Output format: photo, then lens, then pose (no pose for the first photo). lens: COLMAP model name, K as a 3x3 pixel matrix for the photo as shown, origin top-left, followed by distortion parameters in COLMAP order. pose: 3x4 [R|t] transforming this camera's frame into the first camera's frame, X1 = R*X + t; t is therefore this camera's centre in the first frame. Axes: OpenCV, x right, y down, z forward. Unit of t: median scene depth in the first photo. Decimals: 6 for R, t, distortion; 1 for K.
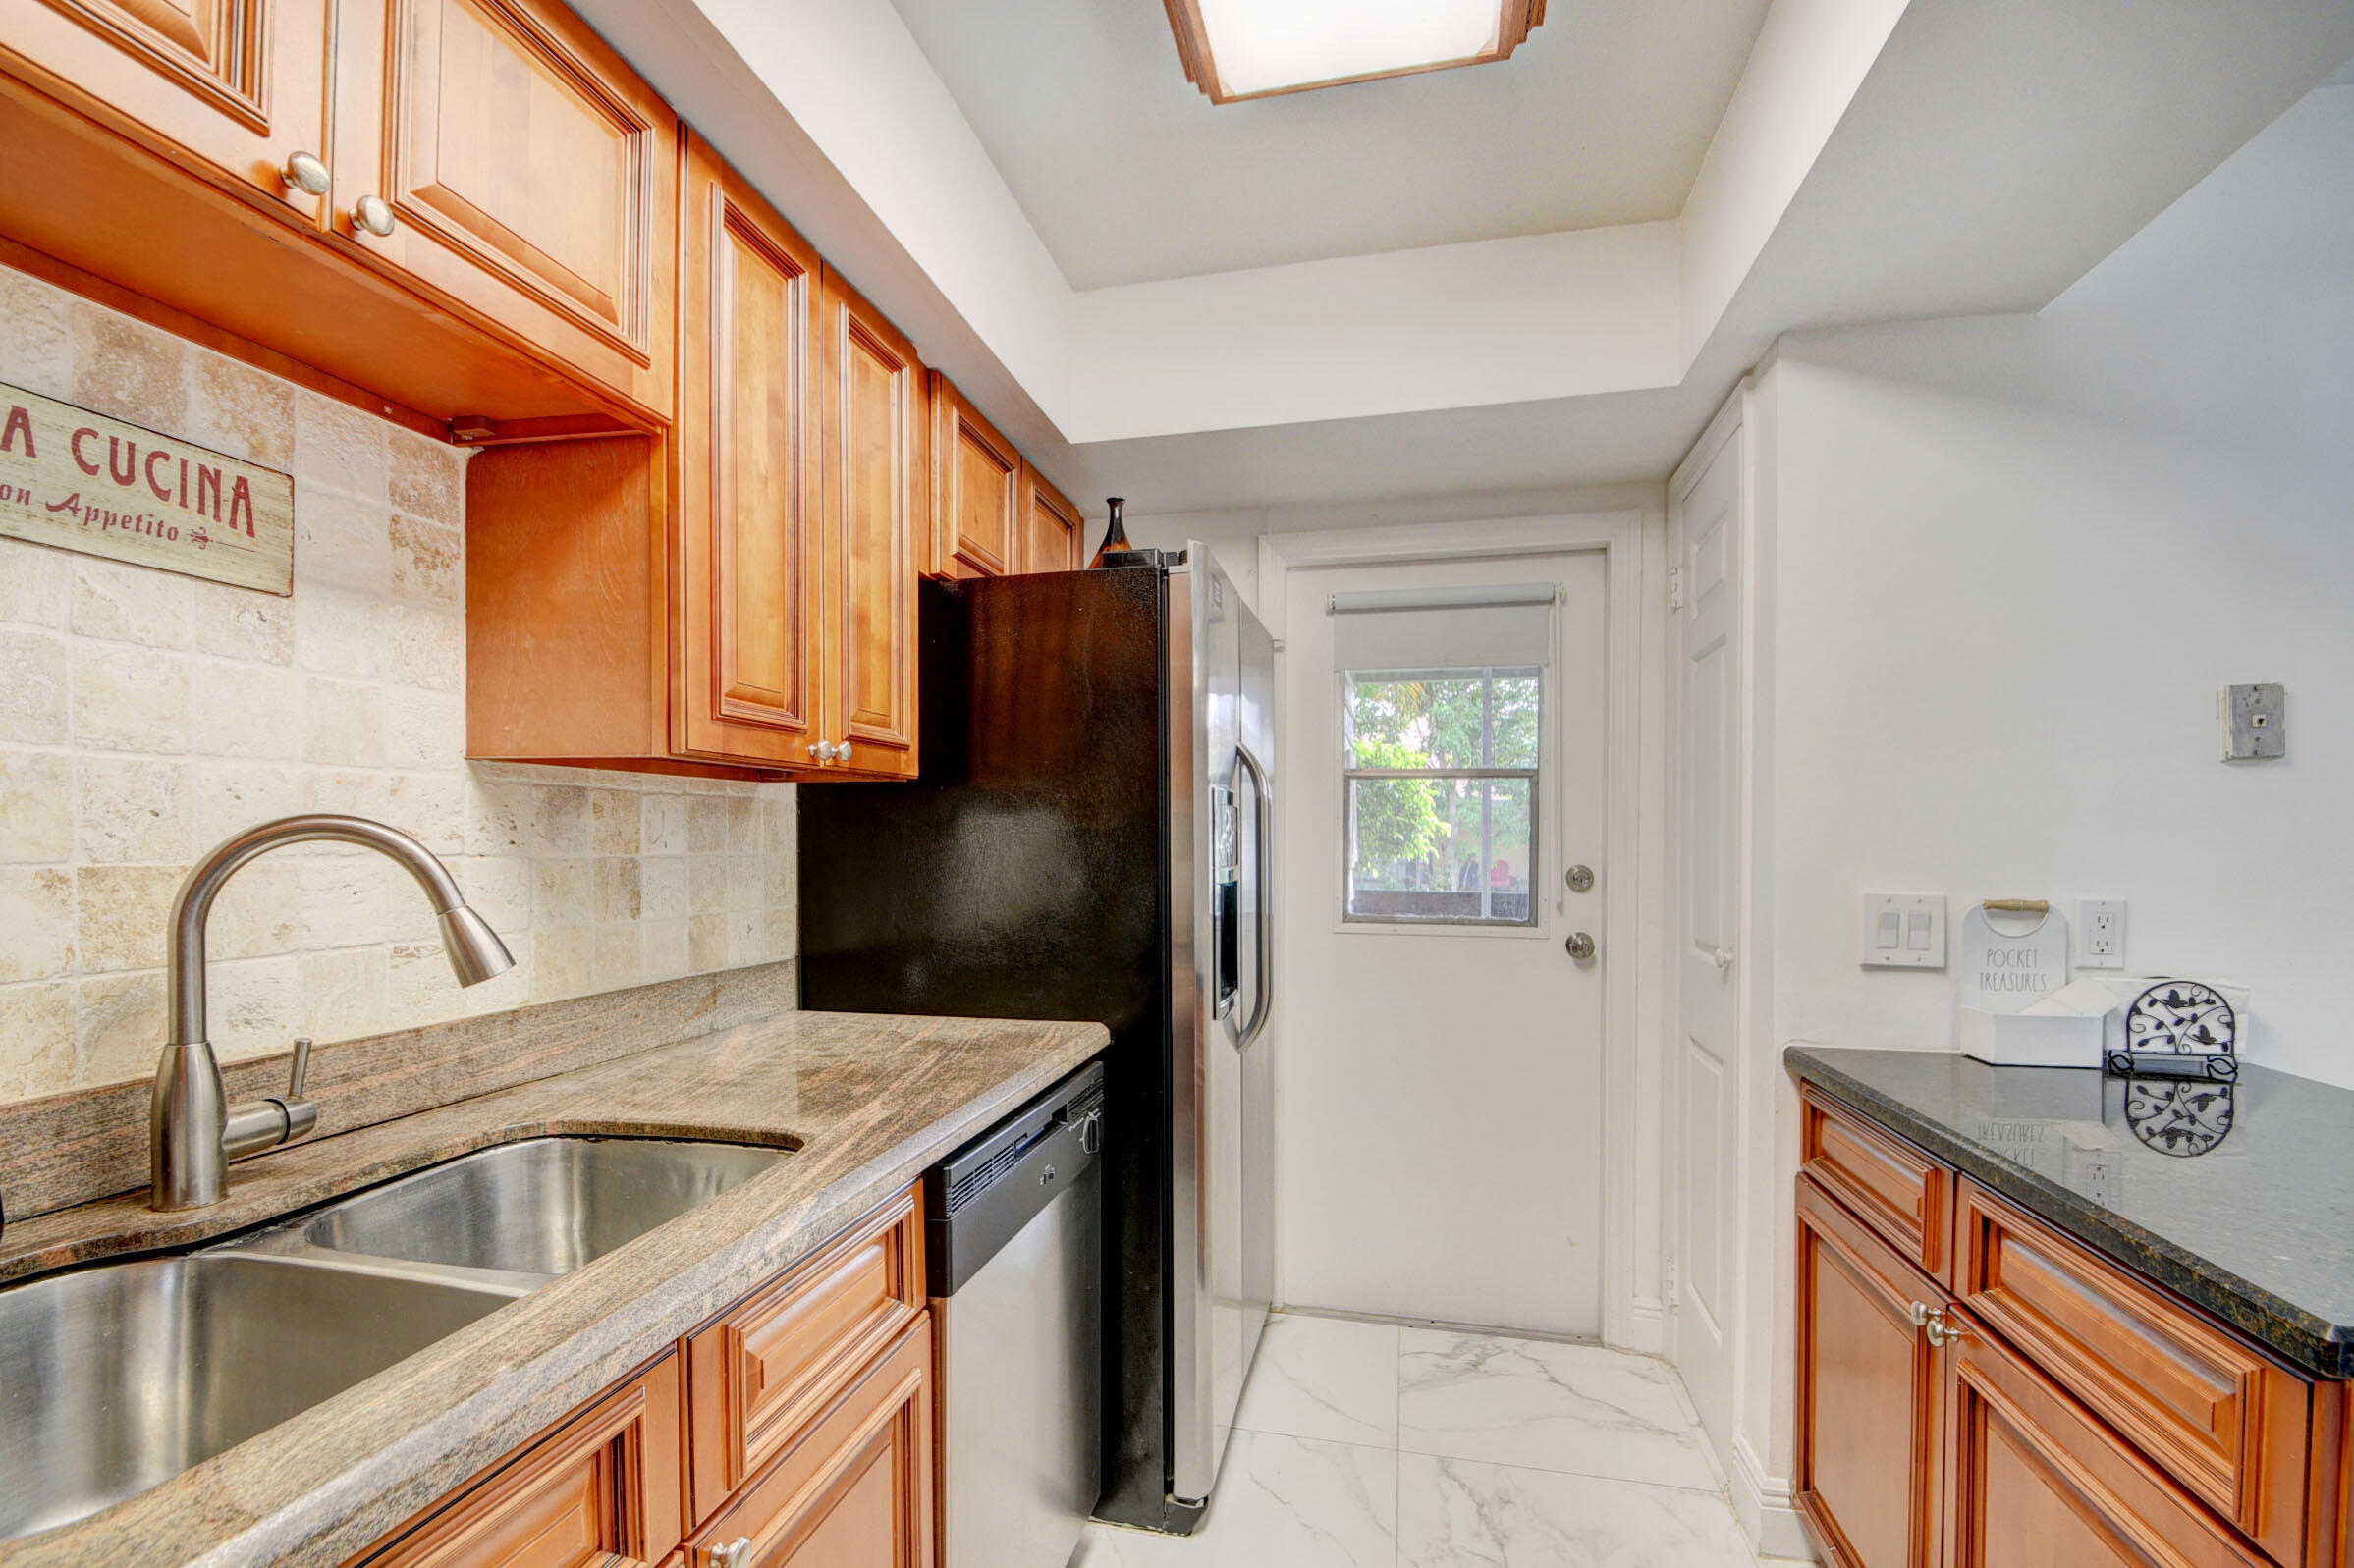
lens RADIAL K [[1048.0, 0, 1169.7], [0, 1048.0, 844.9], [0, 0, 1]] dist [0.006316, -0.008864]
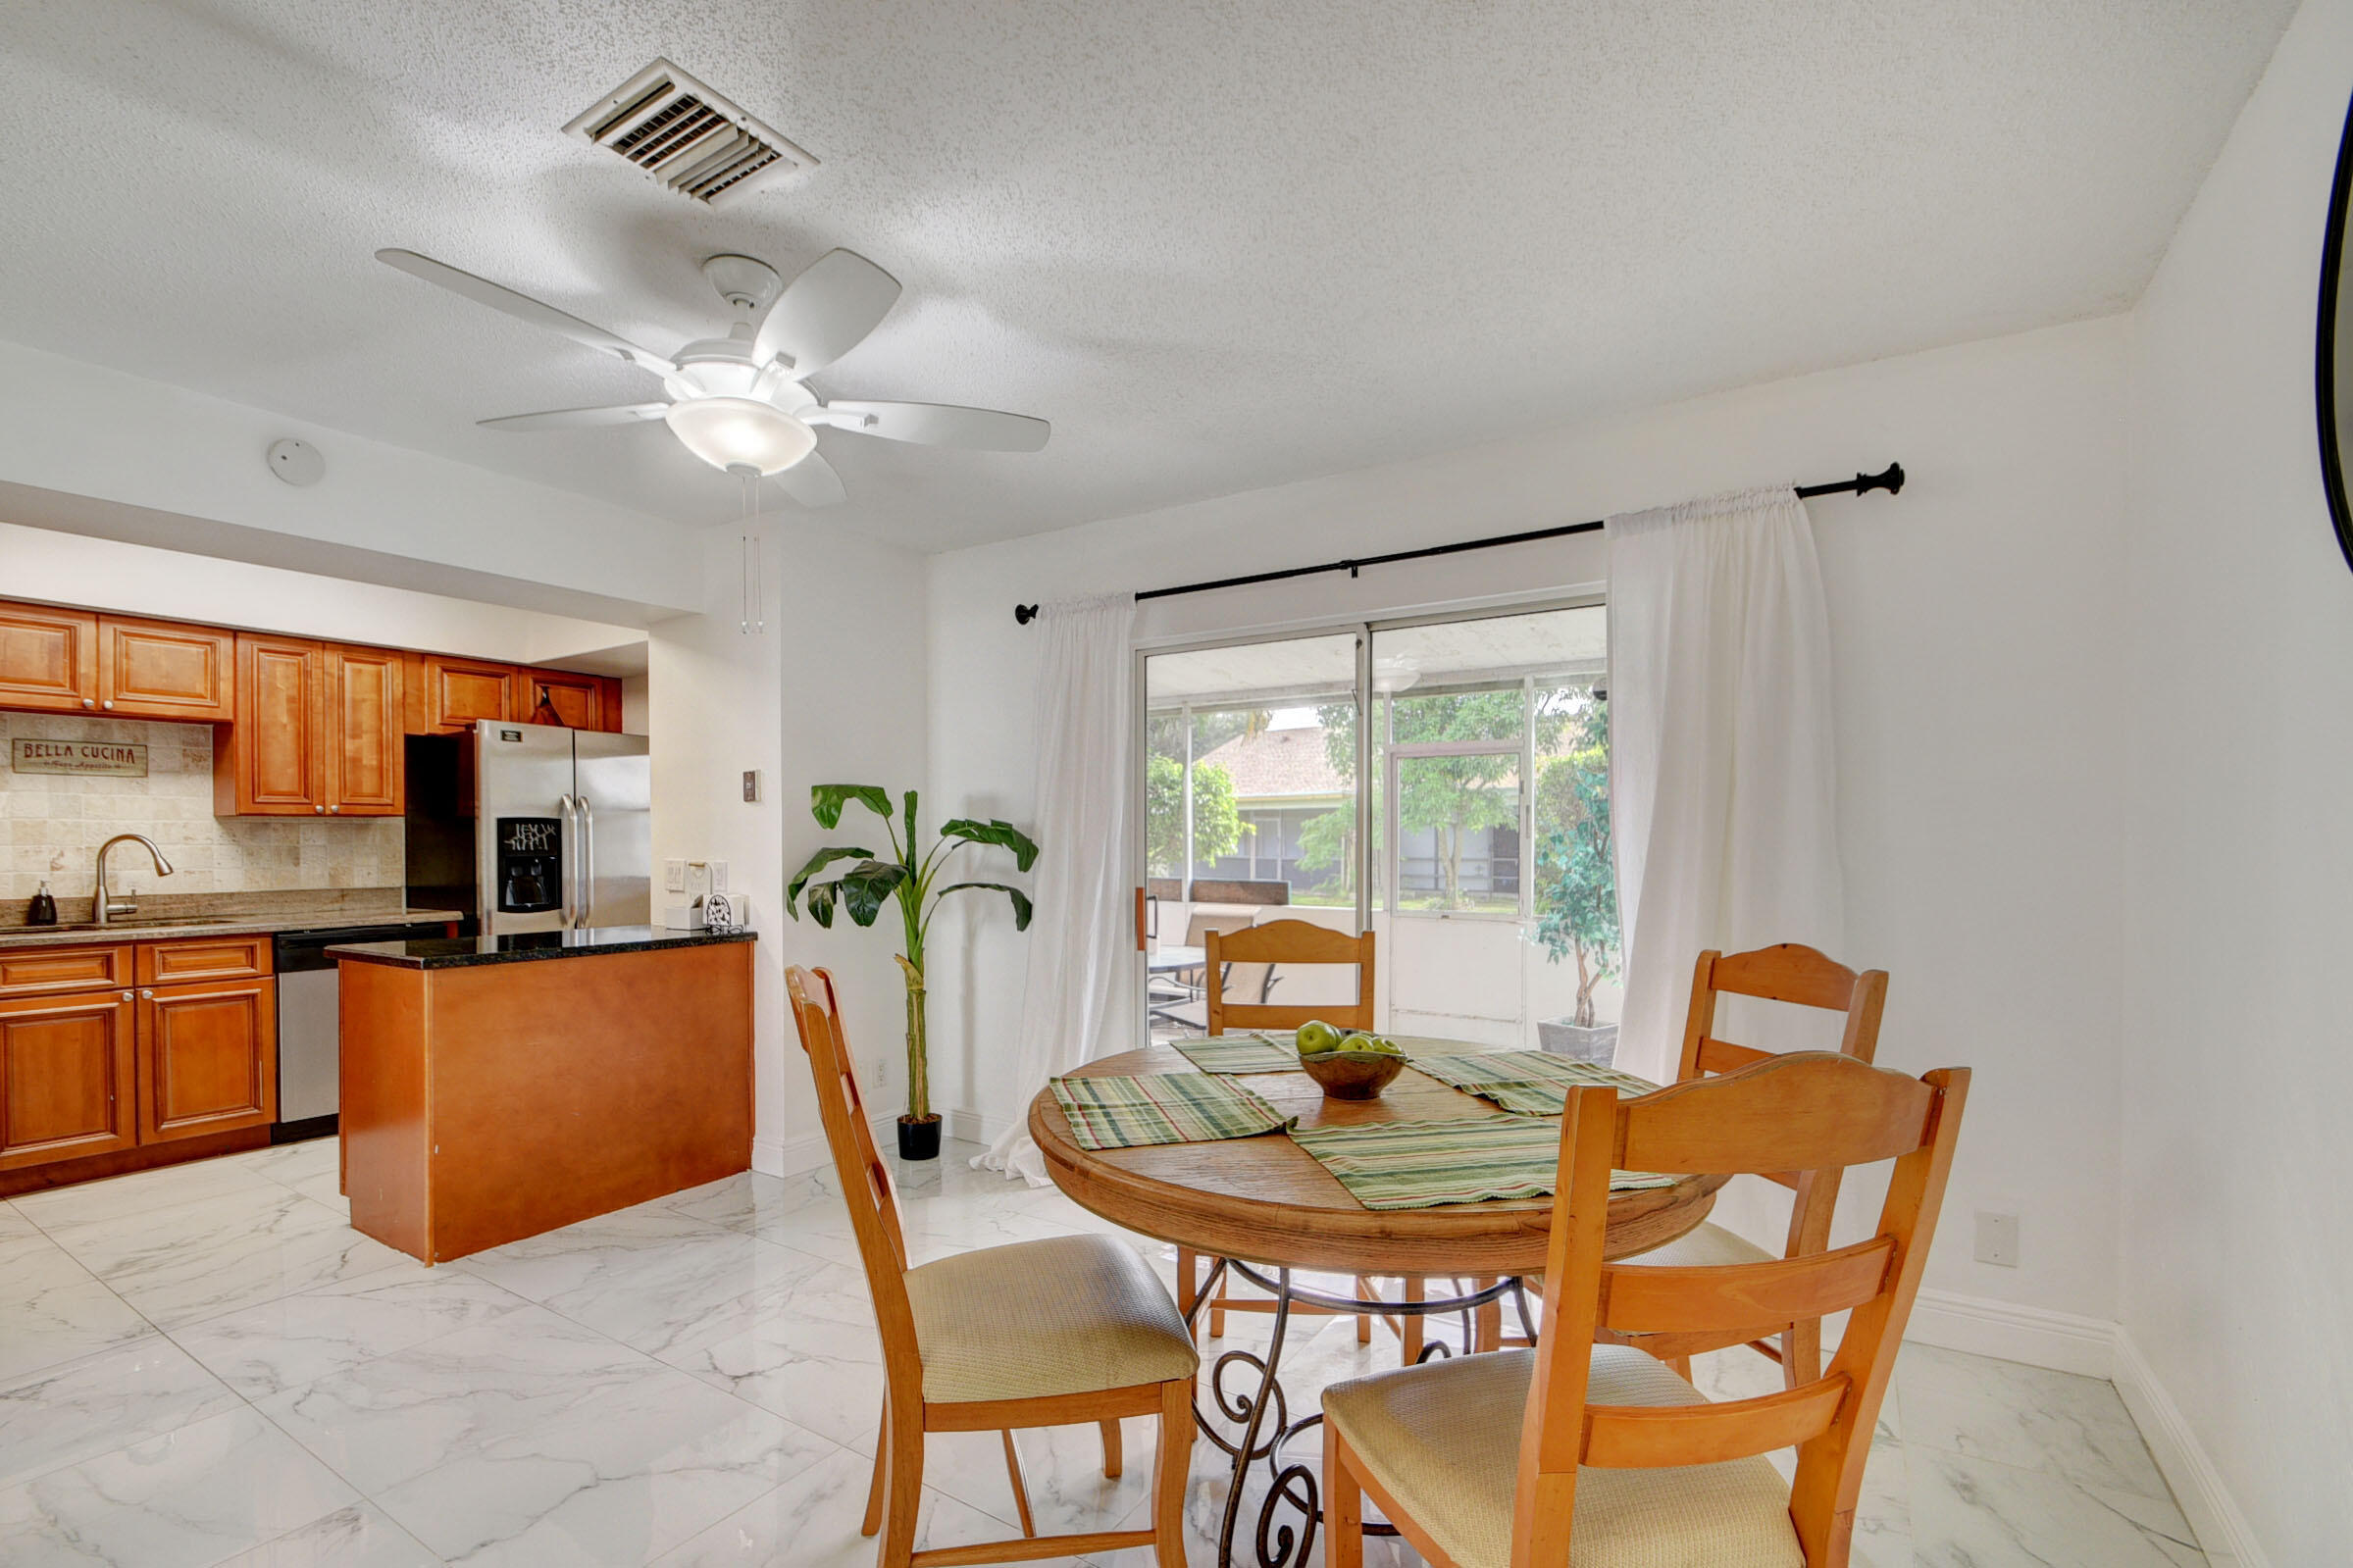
lens RADIAL K [[1059.9, 0, 1170.8], [0, 1059.9, 850.9], [0, 0, 1]] dist [0.000141, -0.008726]
pose [[0.938045, -0.001009, -0.346513, 2.797784], [0.002735, 0.999986, 0.004492, 0.019612], [0.346503, -0.005162, 0.938034, -0.916710]]
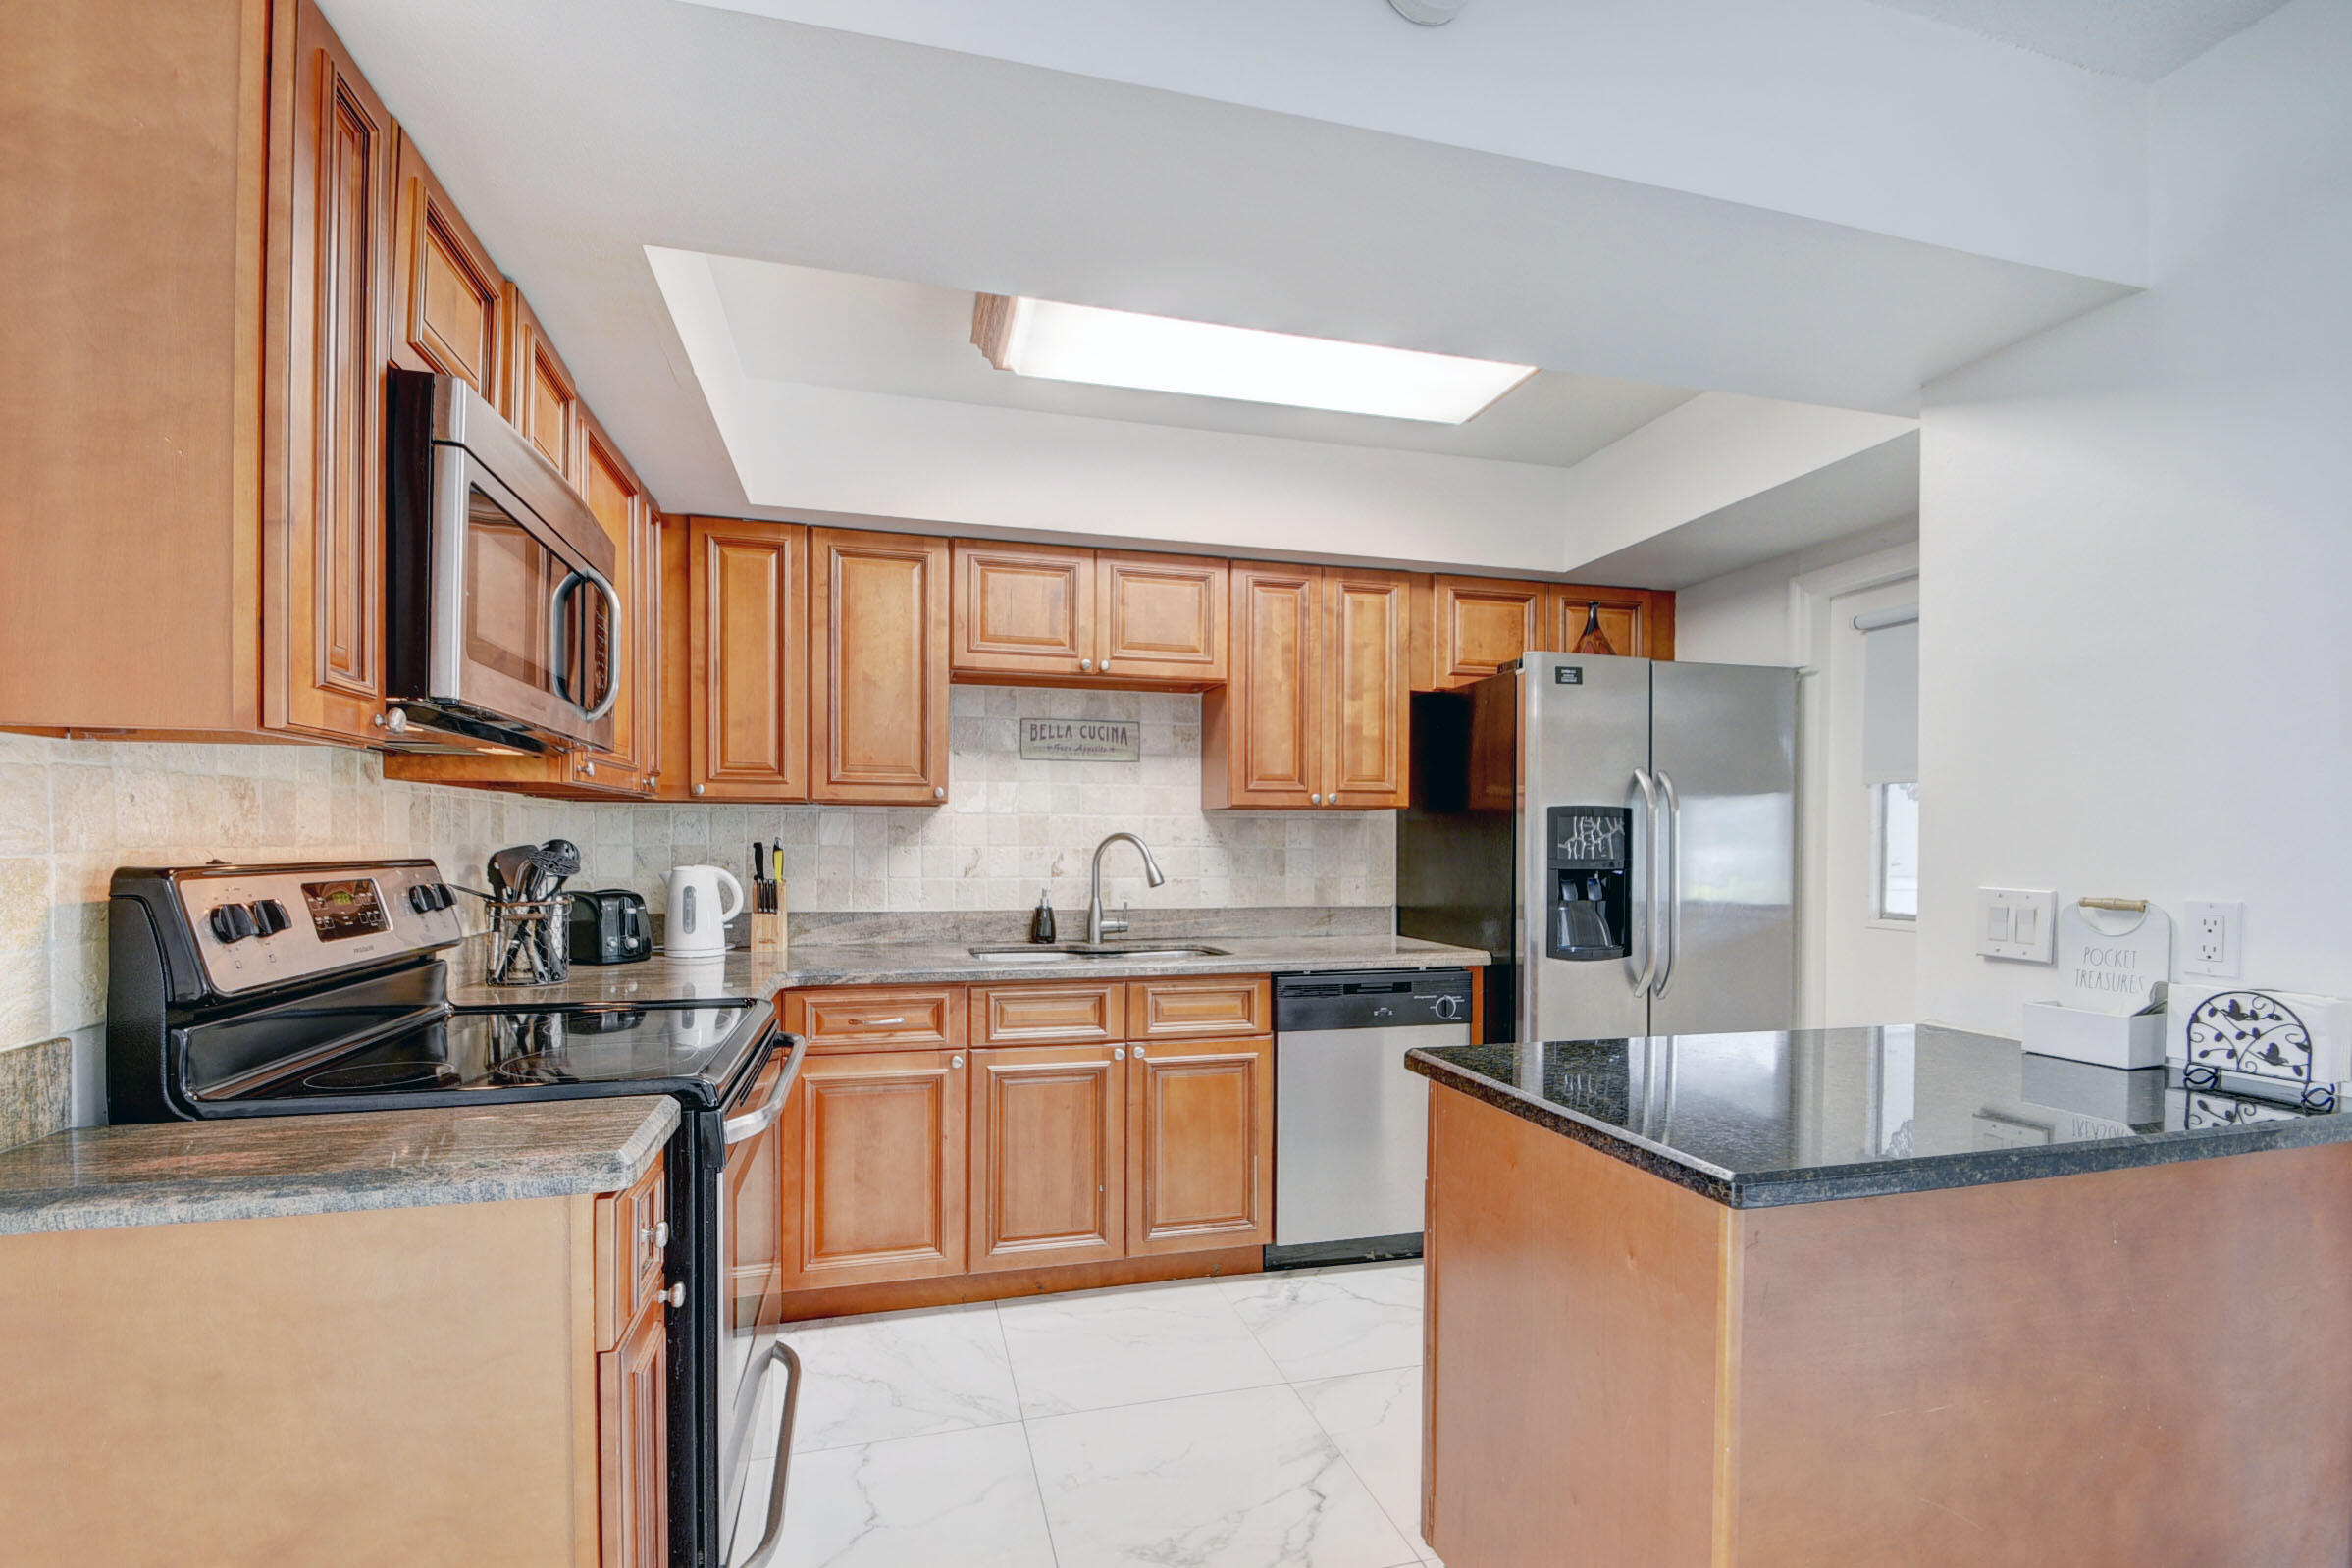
lens RADIAL K [[1047.2, 0, 1168.7], [0, 1047.2, 844.8], [0, 0, 1]] dist [0.006316, -0.008864]
pose [[0.469182, 0.000223, -0.883101, 1.337556], [-0.006918, 0.999970, -0.003423, 0.012723], [0.883074, 0.007715, 0.469170, -0.253995]]
